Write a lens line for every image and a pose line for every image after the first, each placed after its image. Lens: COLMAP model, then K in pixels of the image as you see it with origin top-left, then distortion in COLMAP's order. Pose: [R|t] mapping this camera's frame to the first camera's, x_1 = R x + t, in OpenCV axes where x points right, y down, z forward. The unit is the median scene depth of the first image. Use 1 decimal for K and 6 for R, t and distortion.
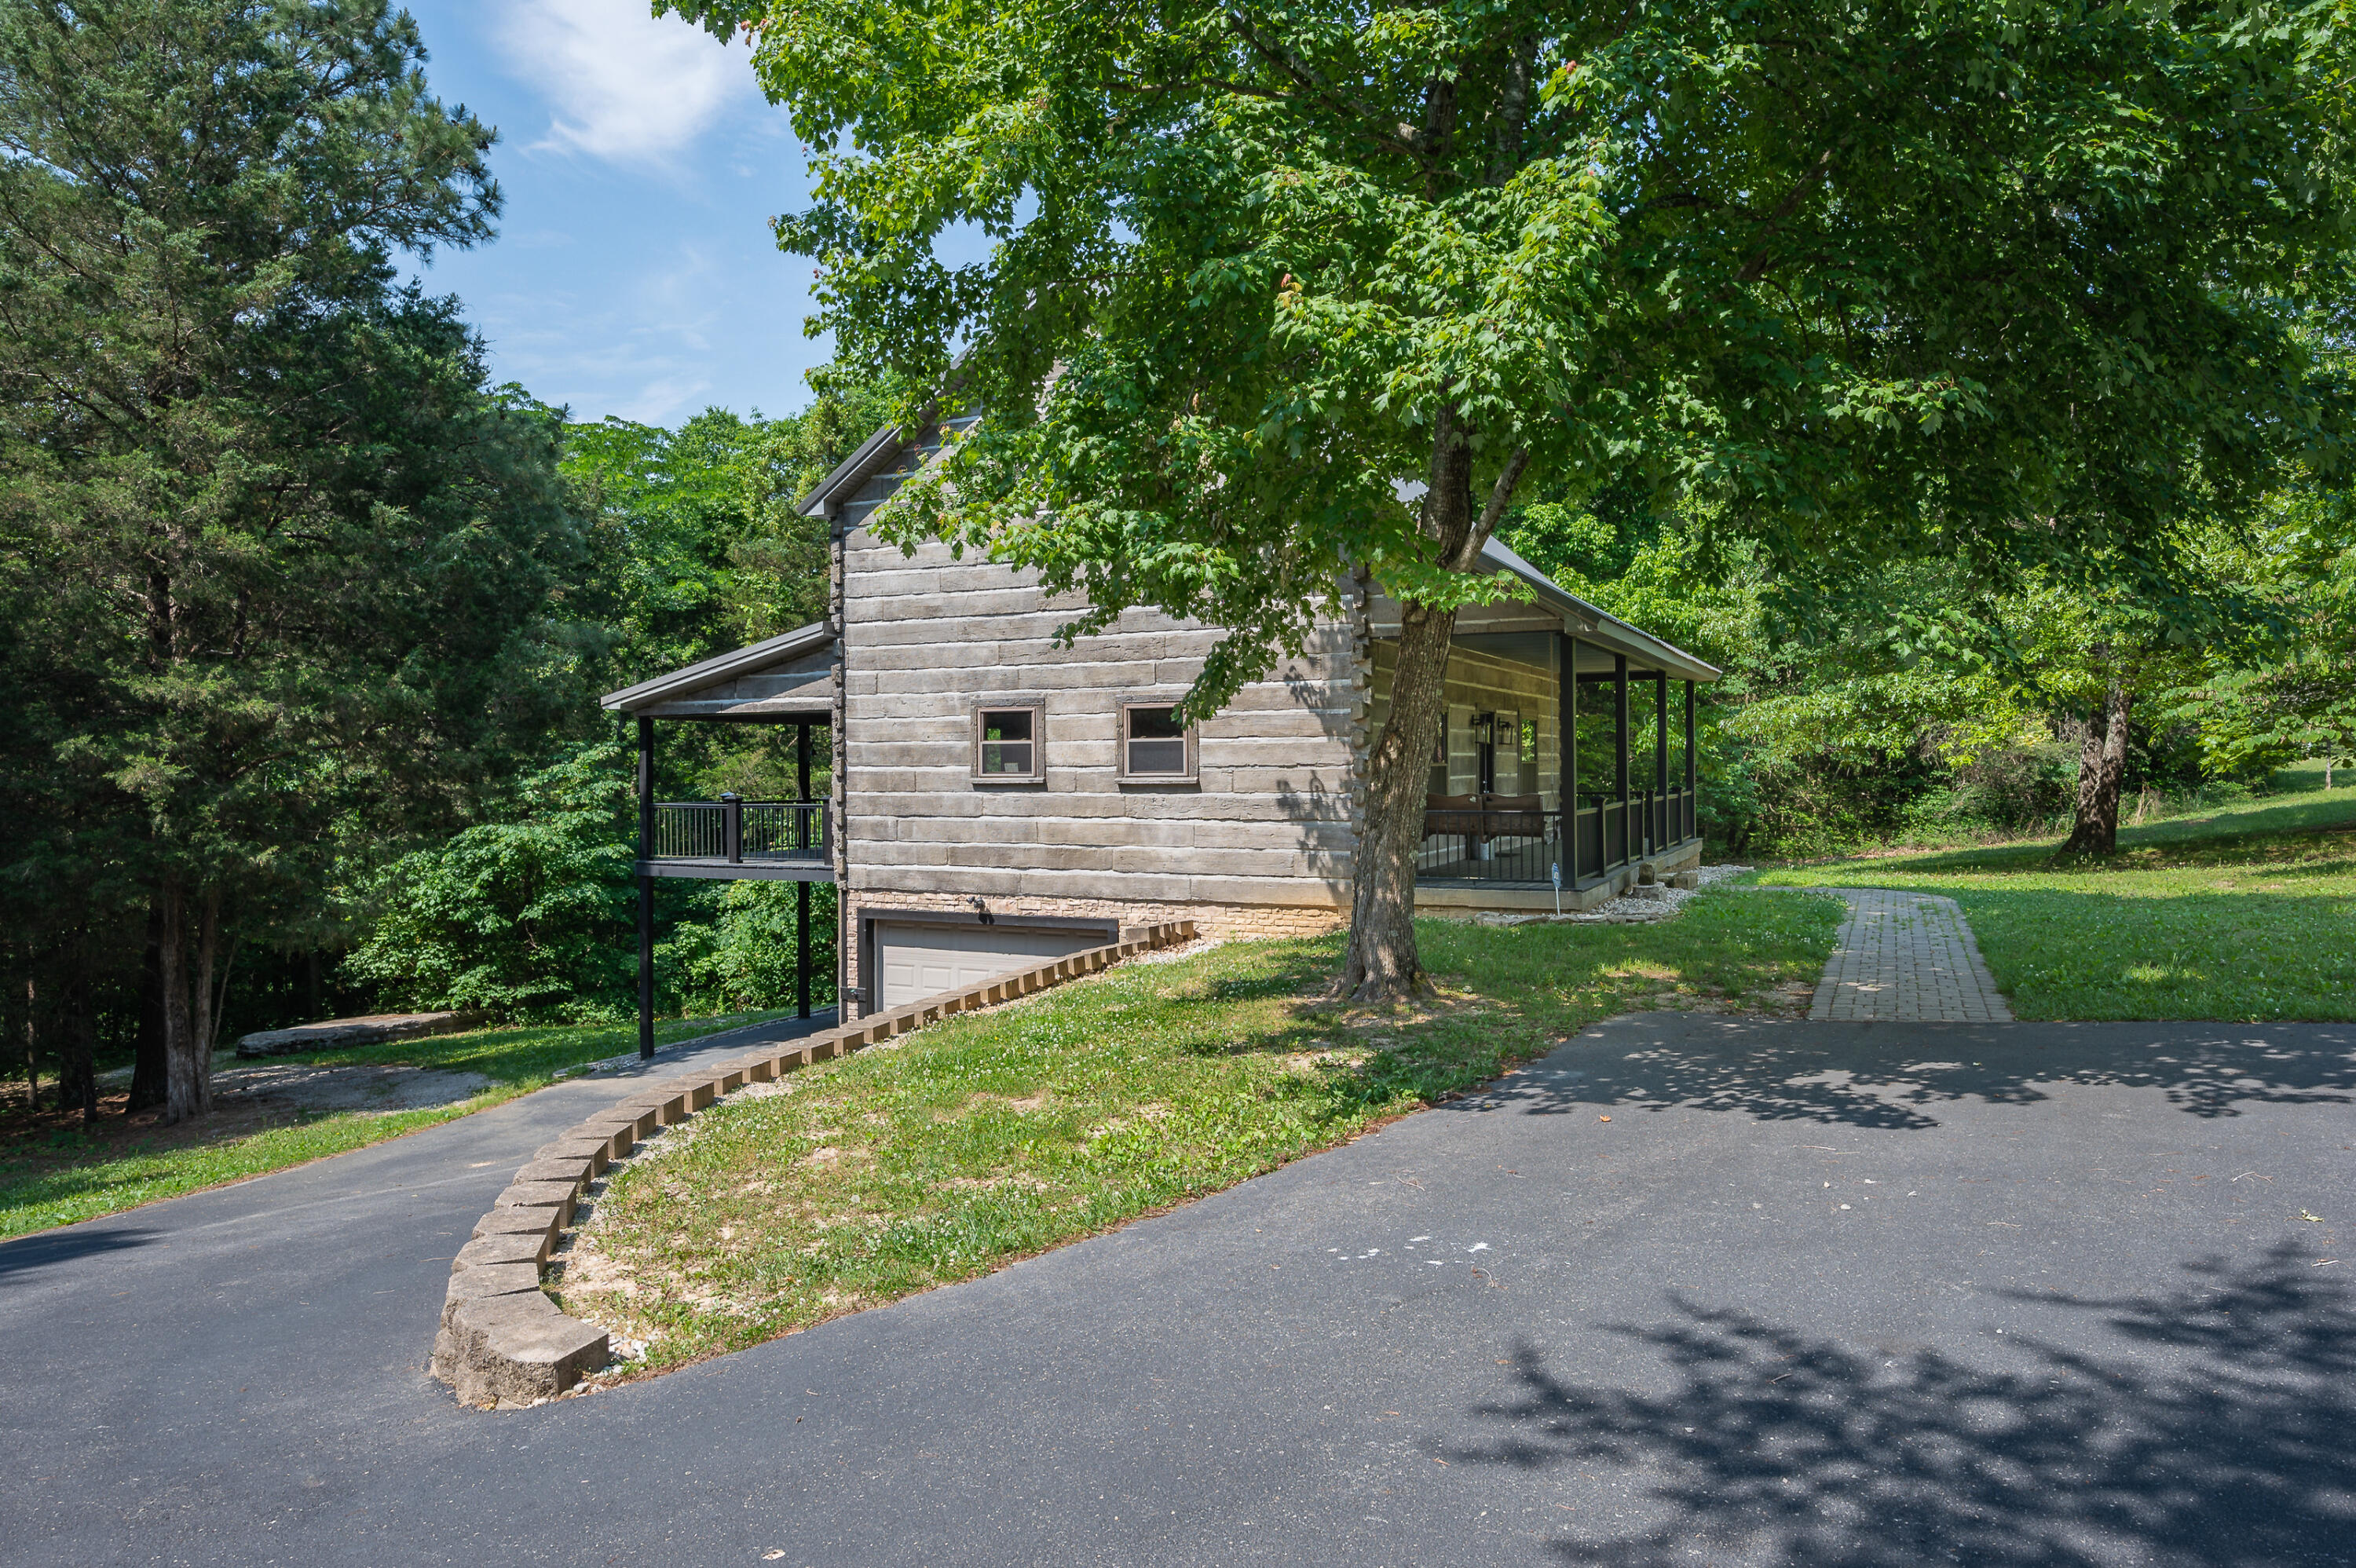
lens RADIAL K [[1540.9, 0, 1176.1], [0, 1540.9, 772.7], [0, 0, 1]] dist [-0.006548, -0.000370]
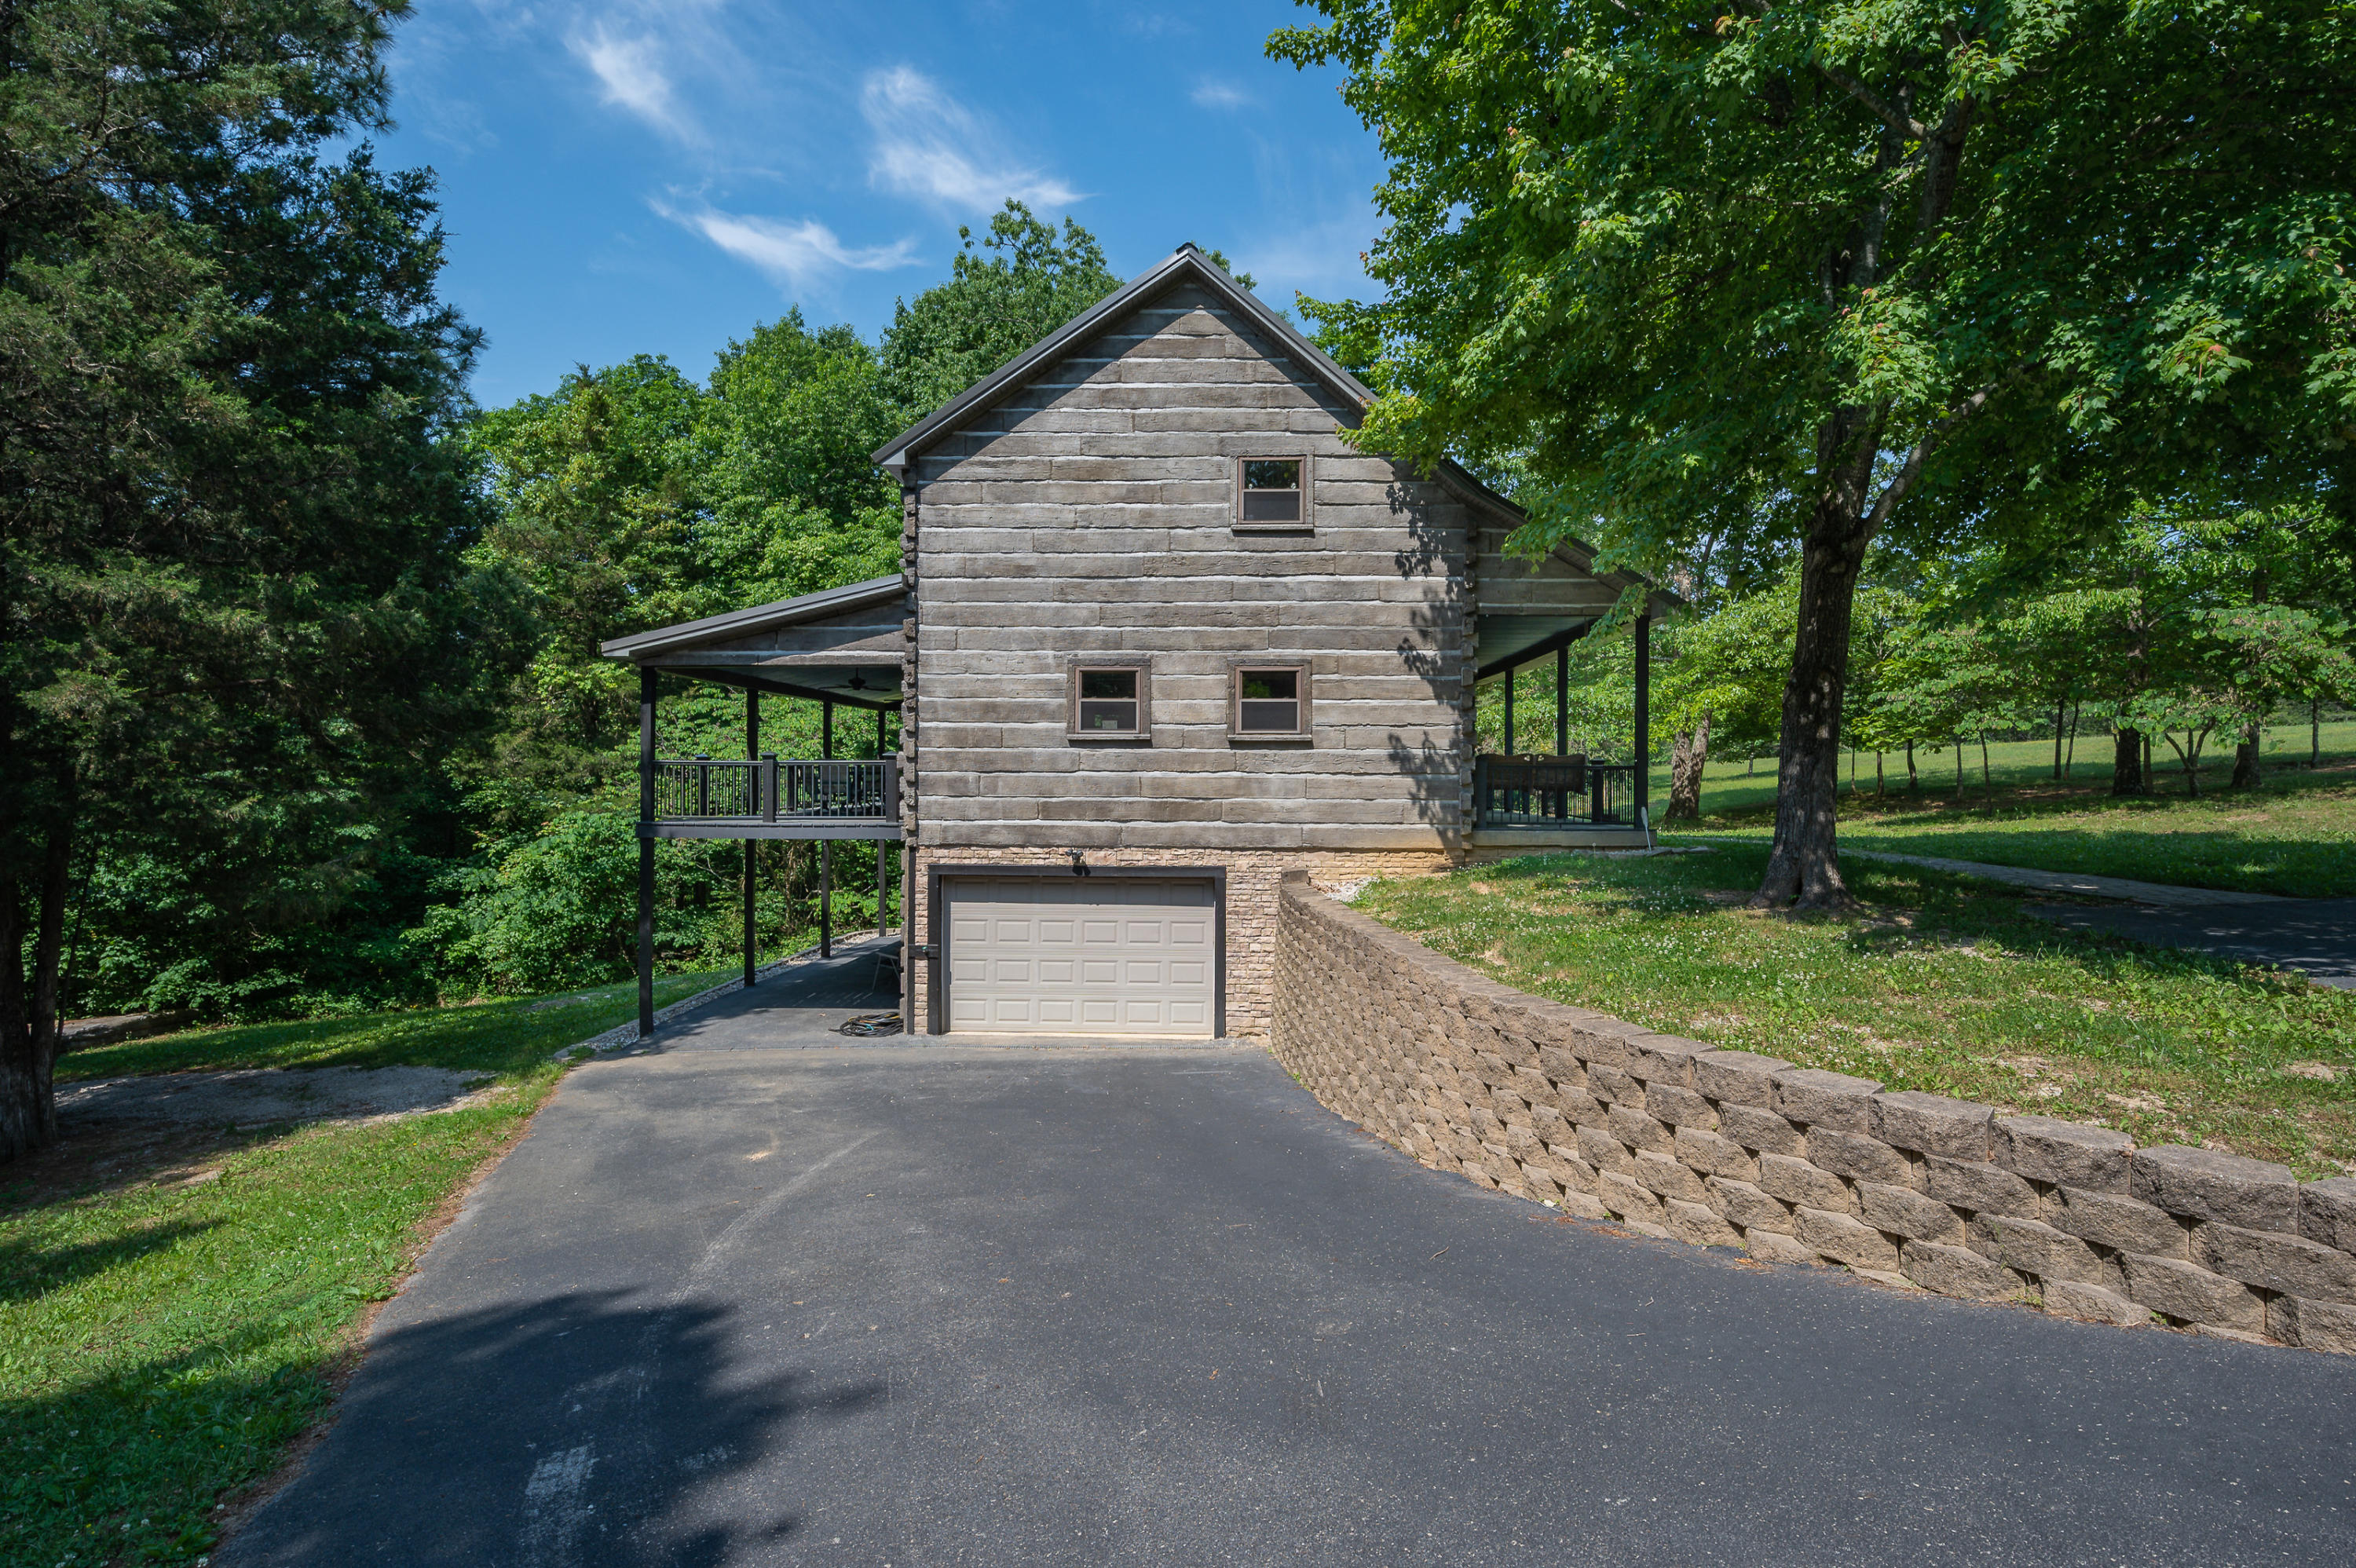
lens RADIAL K [[1214.5, 0, 1178.0], [0, 1214.5, 784.0], [0, 0, 1]] dist [-0.003379, 0.000409]
pose [[0.916854, 0.009452, 0.399112, -0.379931], [-0.008368, 0.999955, -0.004459, 0.038793], [-0.399136, 0.000749, 0.916891, 0.220969]]
